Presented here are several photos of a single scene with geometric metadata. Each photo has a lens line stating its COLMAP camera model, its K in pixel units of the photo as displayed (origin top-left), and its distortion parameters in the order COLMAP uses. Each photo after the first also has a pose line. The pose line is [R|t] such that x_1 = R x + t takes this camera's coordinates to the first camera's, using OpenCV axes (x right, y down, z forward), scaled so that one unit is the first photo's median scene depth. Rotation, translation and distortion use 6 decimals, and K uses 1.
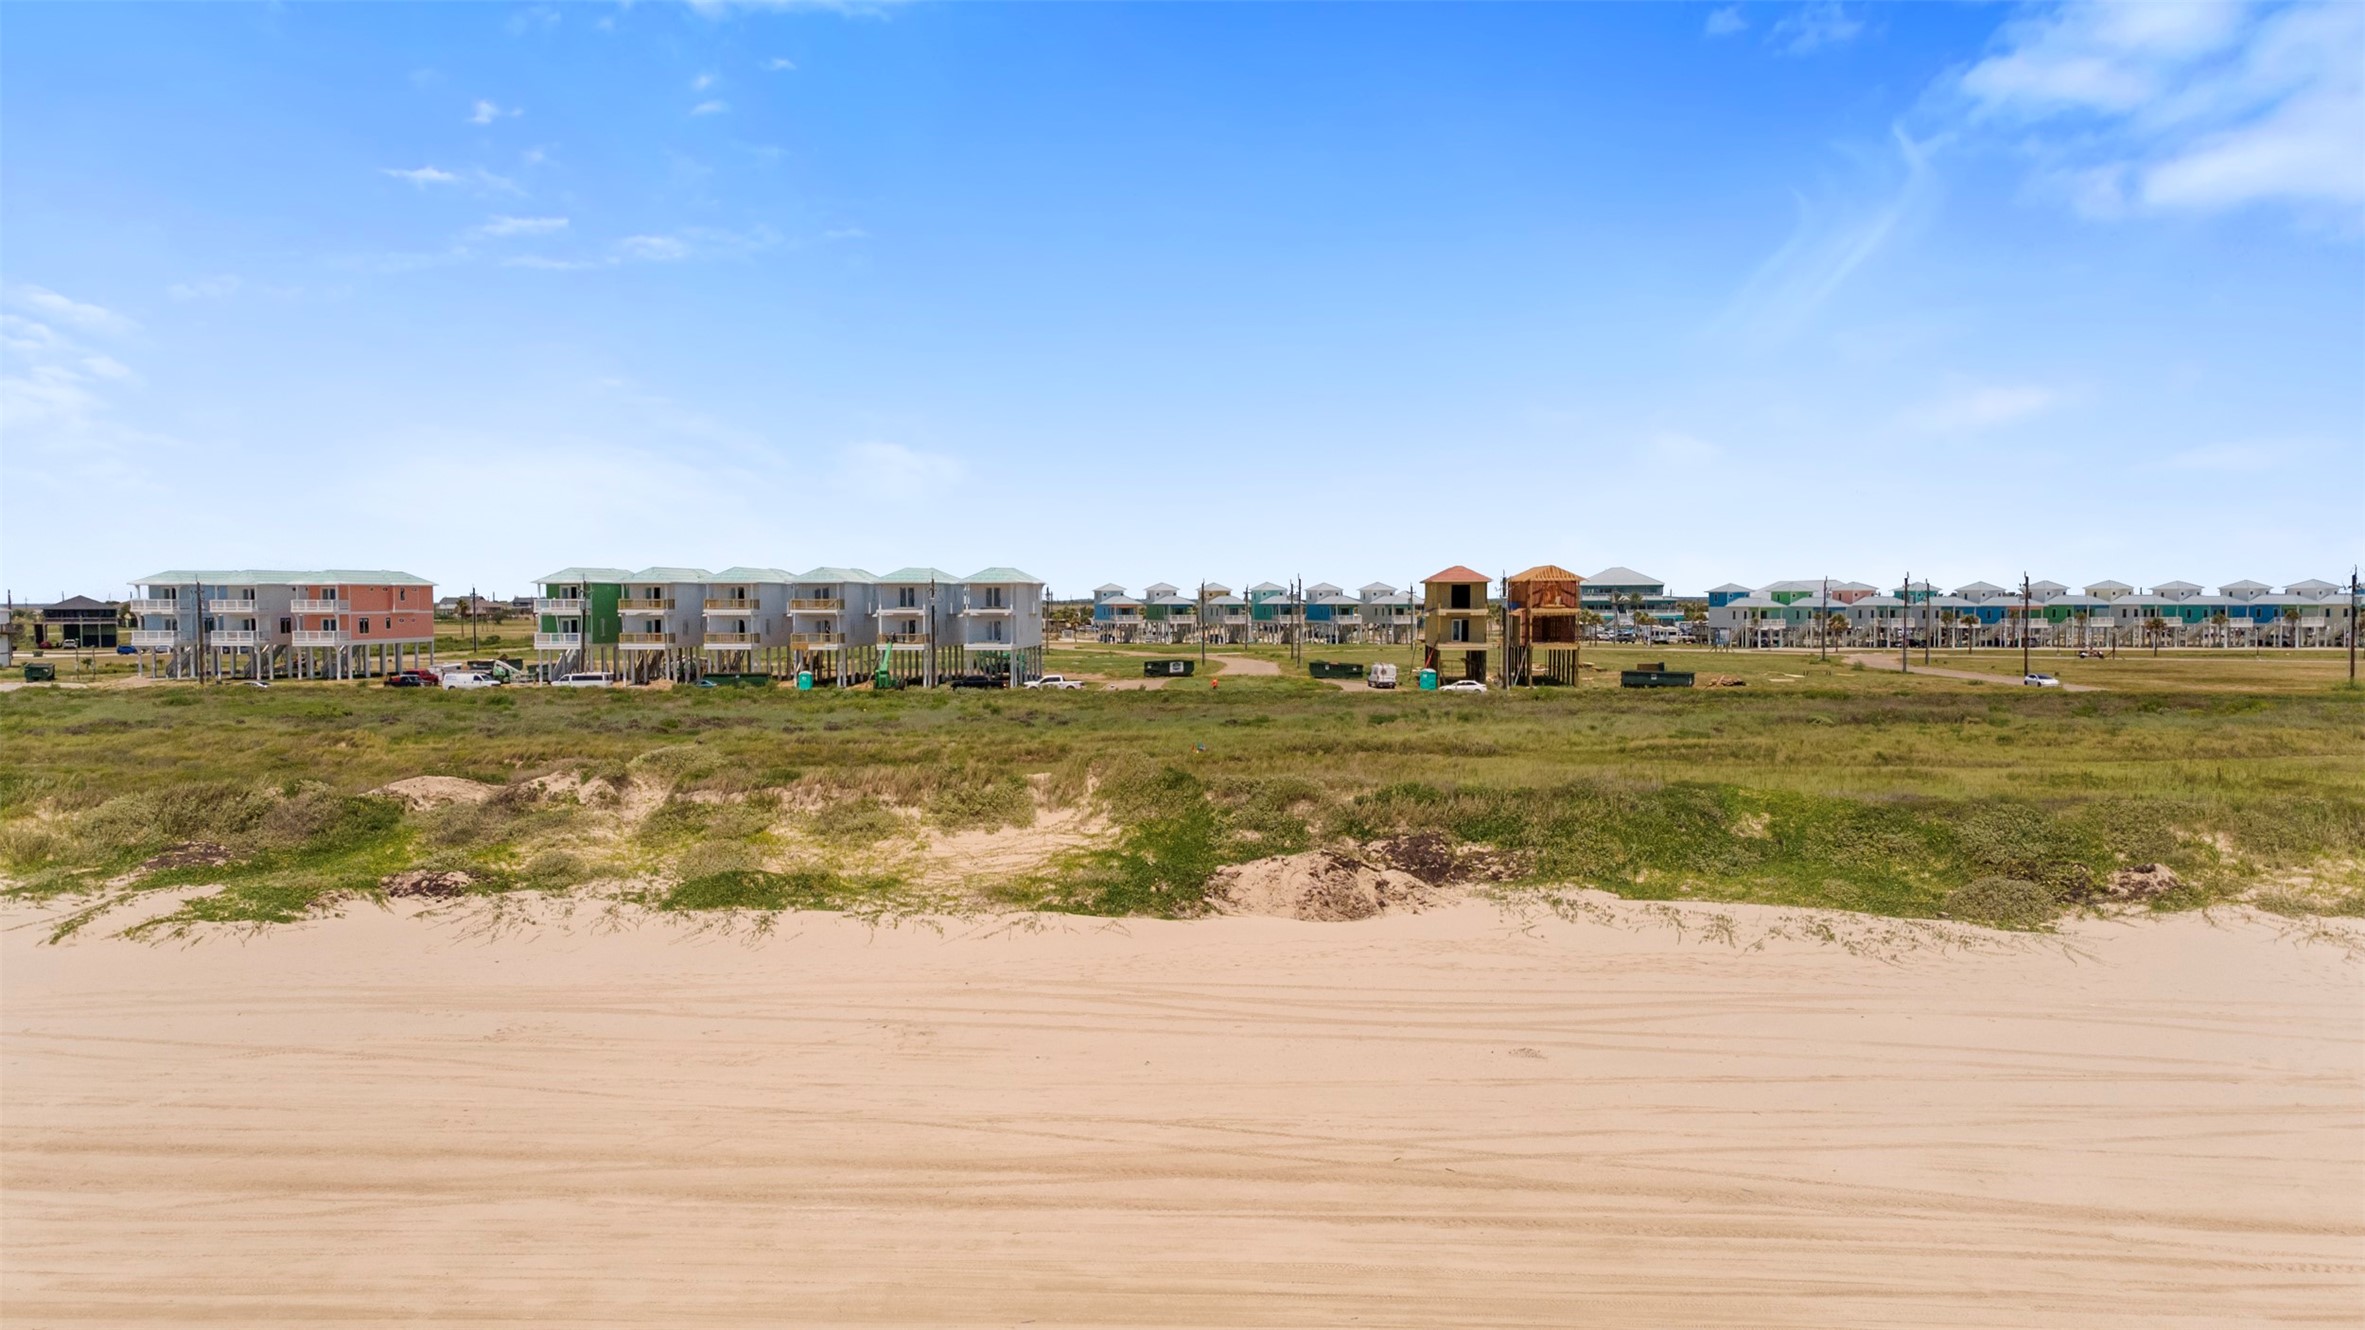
lens RADIAL K [[1735.9, 0, 1167.1], [0, 1735.9, 654.8], [0, 0, 1]] dist [0.018584, 0.040260]
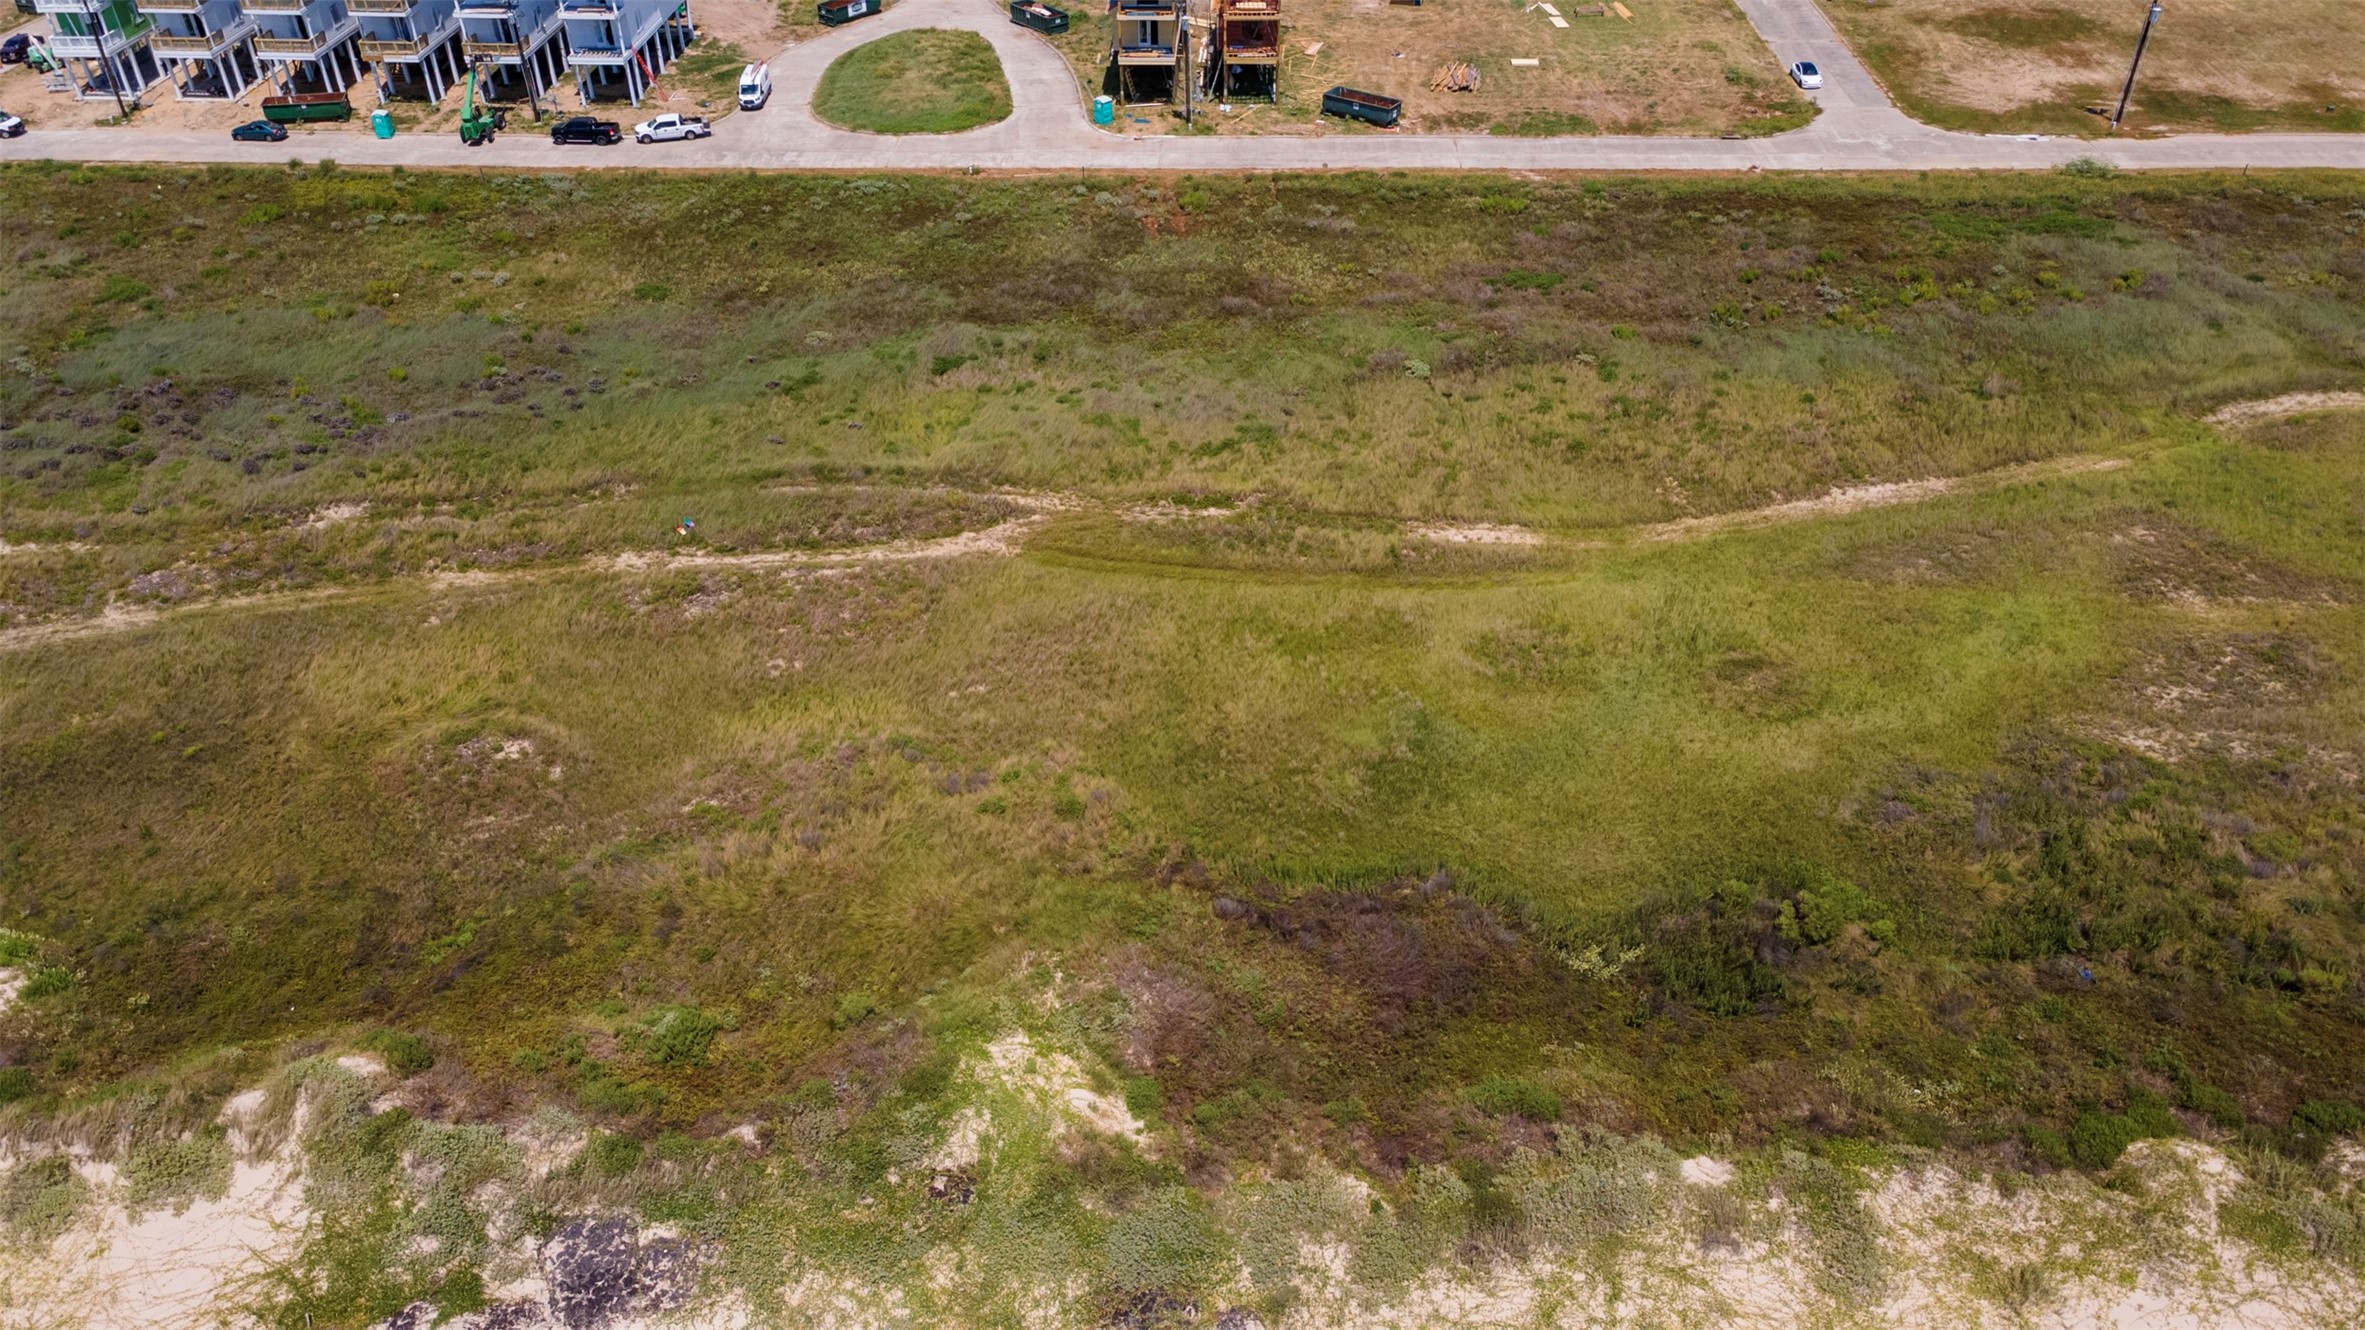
lens RADIAL K [[1735.9, 0, 1178.8], [0, 1735.9, 672.8], [0, 0, 1]] dist [0.018584, 0.040260]
pose [[0.999299, -0.026752, 0.026173, 0.442026], [0.007177, 0.823323, 0.567528, -0.705198], [-0.036731, -0.566942, 0.822938, 0.313091]]
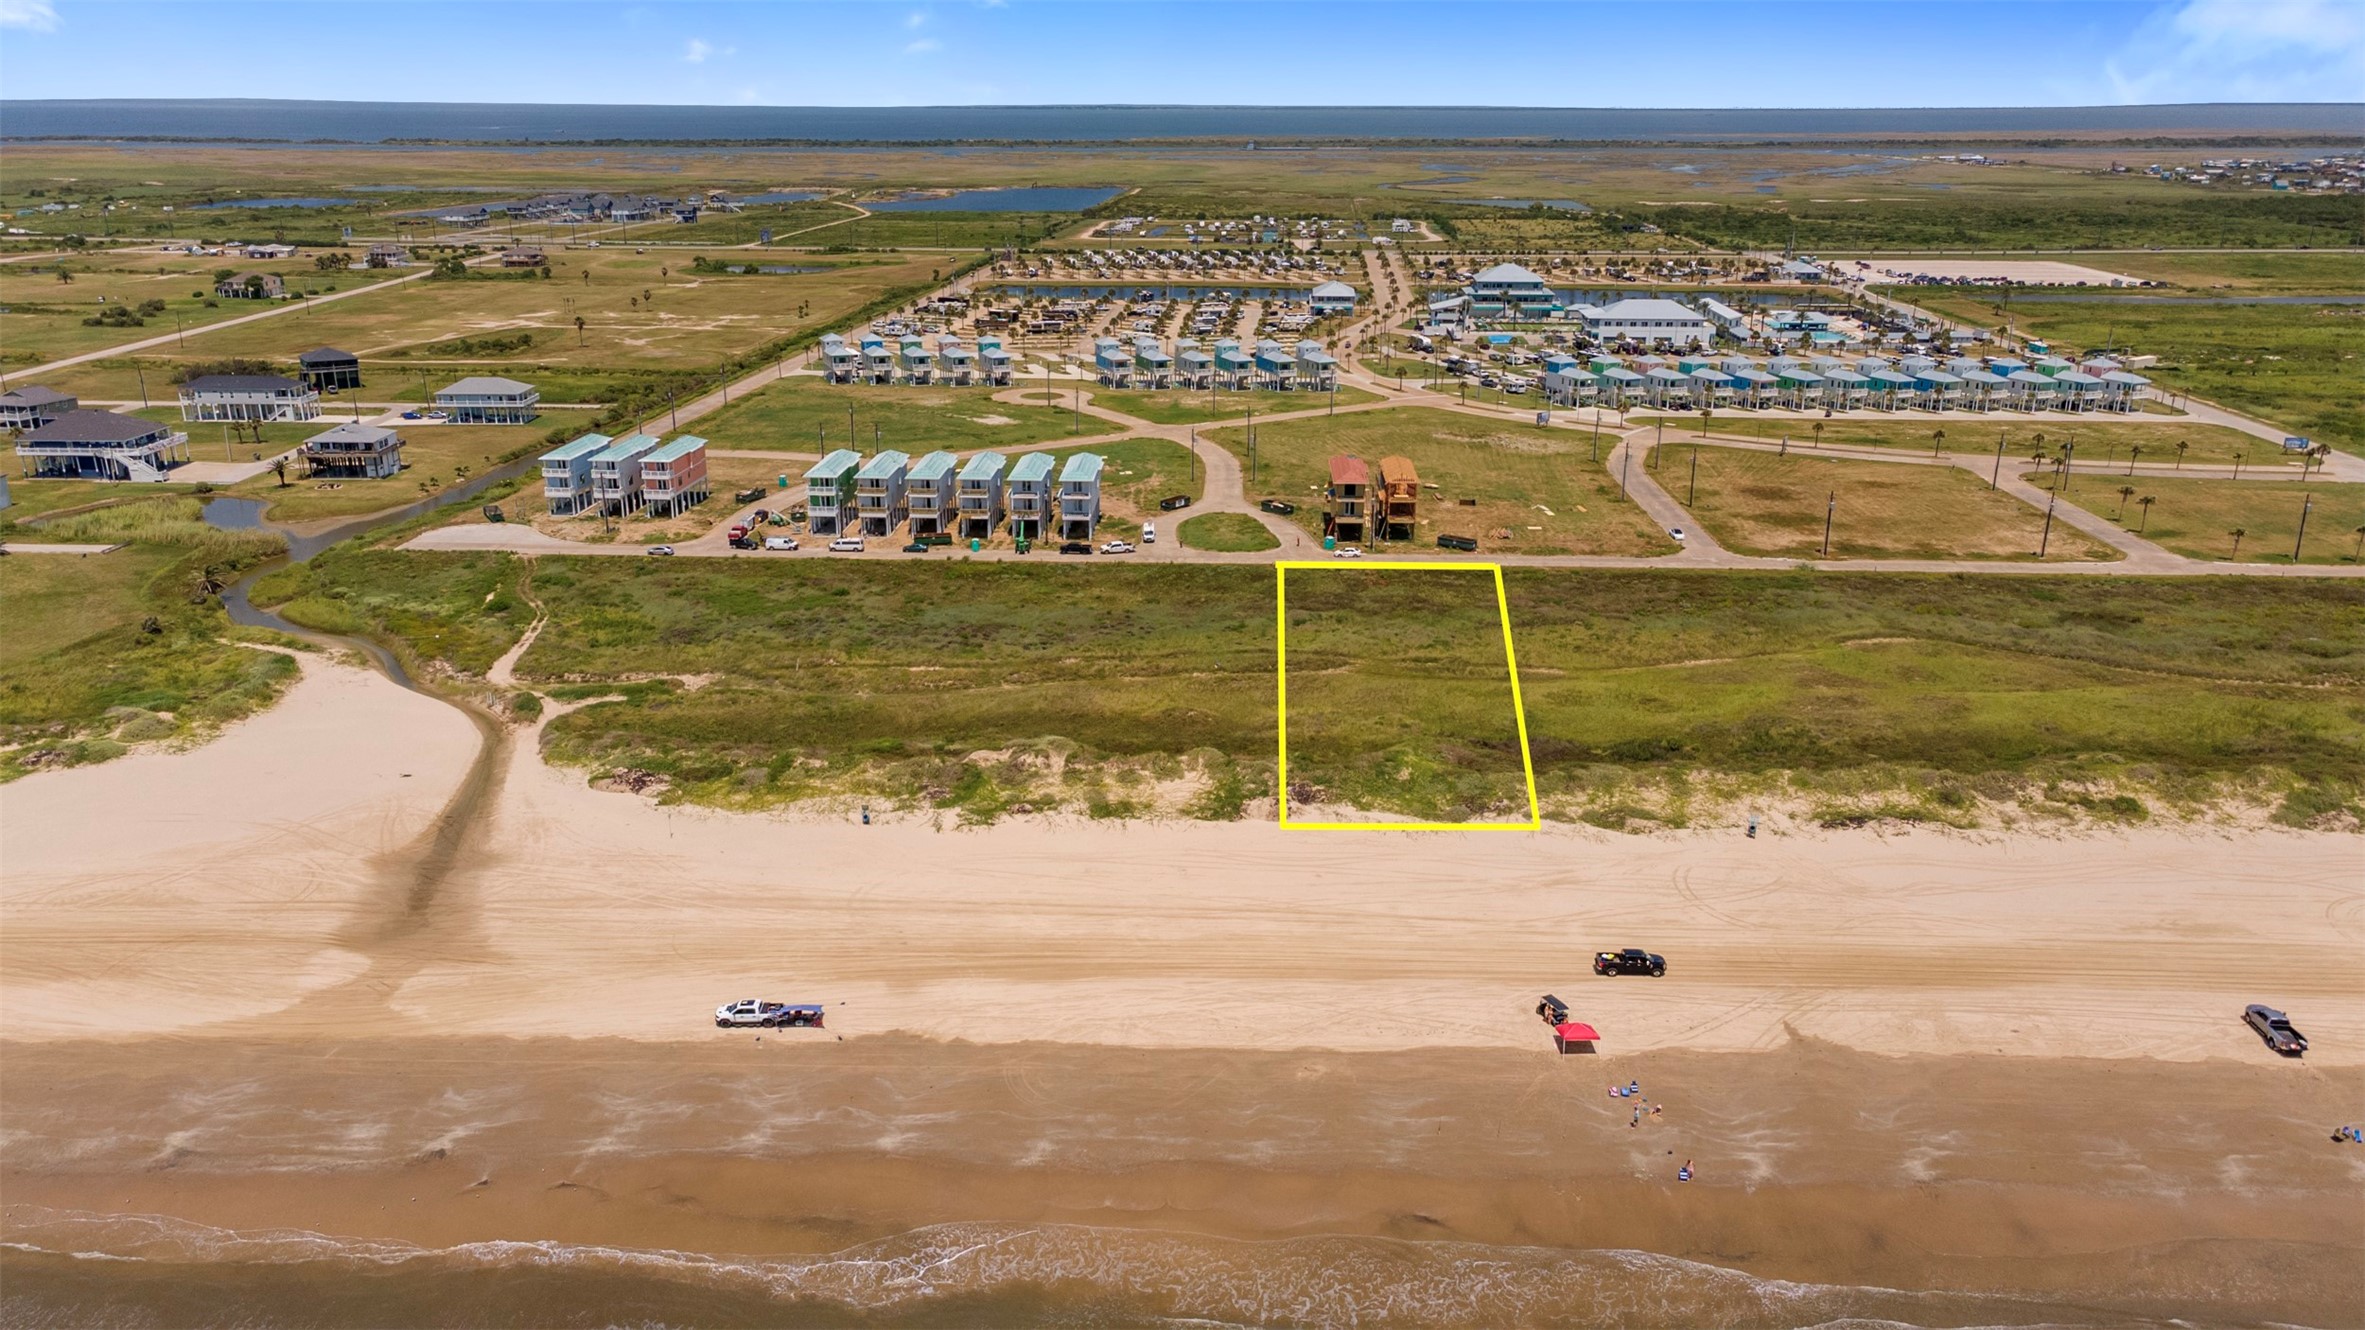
lens RADIAL K [[1735.9, 0, 1183.6], [0, 1735.9, 669.7], [0, 0, 1]] dist [0.018584, 0.040260]
pose [[0.998846, -0.003985, 0.047864, -0.229856], [-0.009466, 0.960674, 0.277517, -0.982690], [-0.047087, -0.277650, 0.959528, -2.028215]]
